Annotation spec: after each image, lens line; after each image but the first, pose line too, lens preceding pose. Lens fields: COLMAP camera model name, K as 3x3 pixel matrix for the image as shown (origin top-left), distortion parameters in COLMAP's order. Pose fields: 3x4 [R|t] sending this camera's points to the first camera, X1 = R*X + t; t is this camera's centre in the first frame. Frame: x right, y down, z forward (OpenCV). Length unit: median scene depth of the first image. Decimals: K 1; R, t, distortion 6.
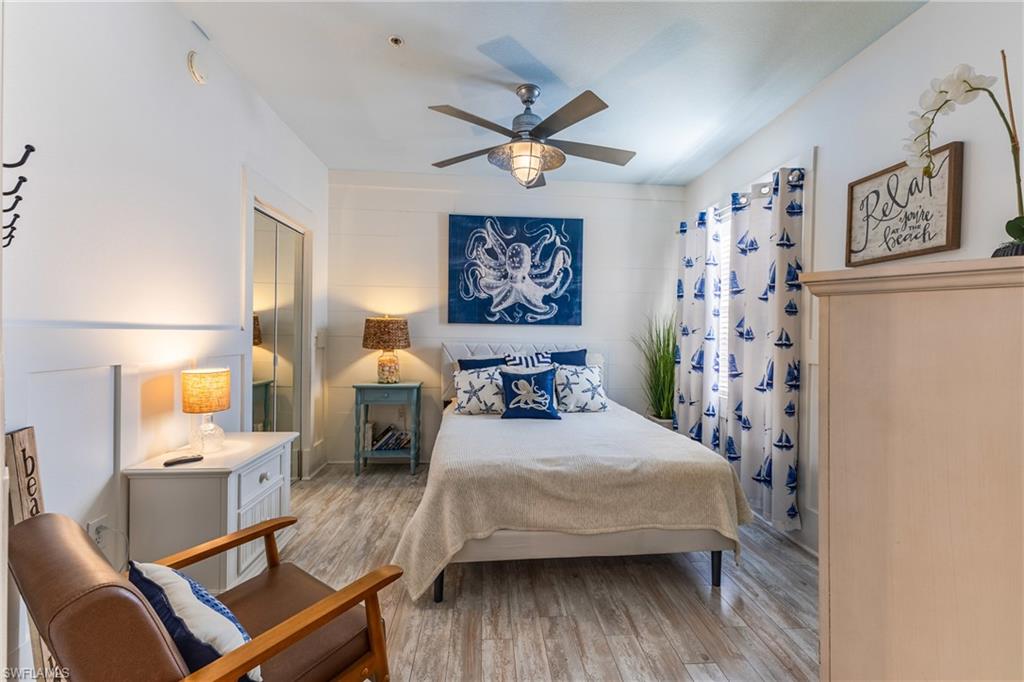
lens RADIAL K [[438.9, 0, 508.4], [0, 438.9, 339.7], [0, 0, 1]] dist [0.011261, 0.000047]
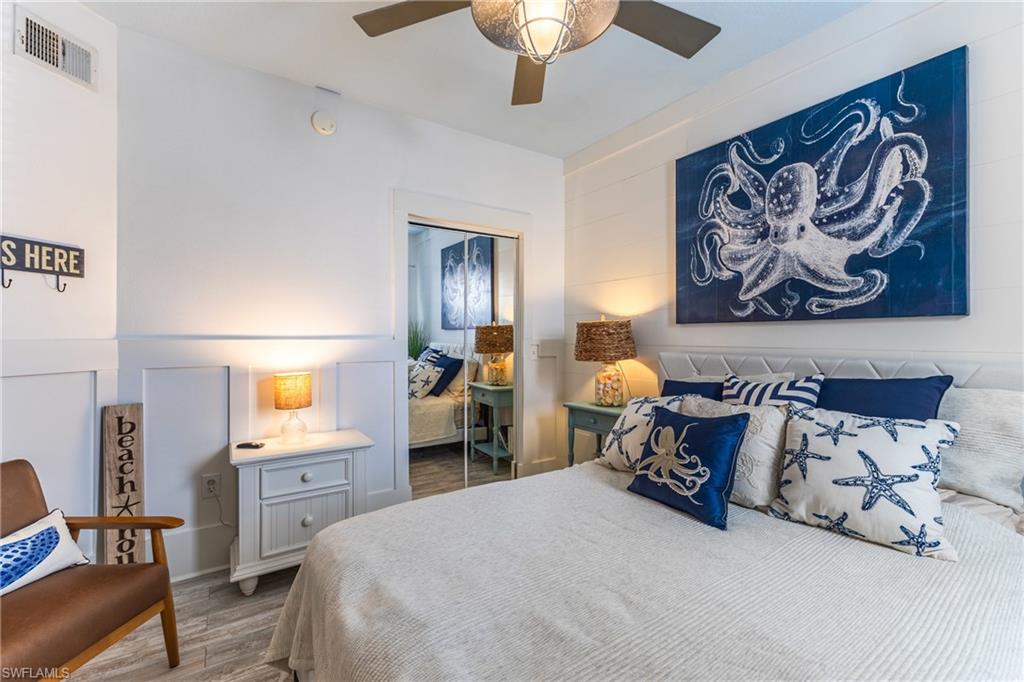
lens RADIAL K [[438.9, 0, 512.1], [0, 438.9, 338.9], [0, 0, 1]] dist [0.011261, 0.000047]
pose [[0.505685, -0.014986, -0.862588, 0.305847], [-0.005765, 0.999768, -0.020750, -0.000545], [0.862699, 0.015466, 0.505481, 0.452586]]
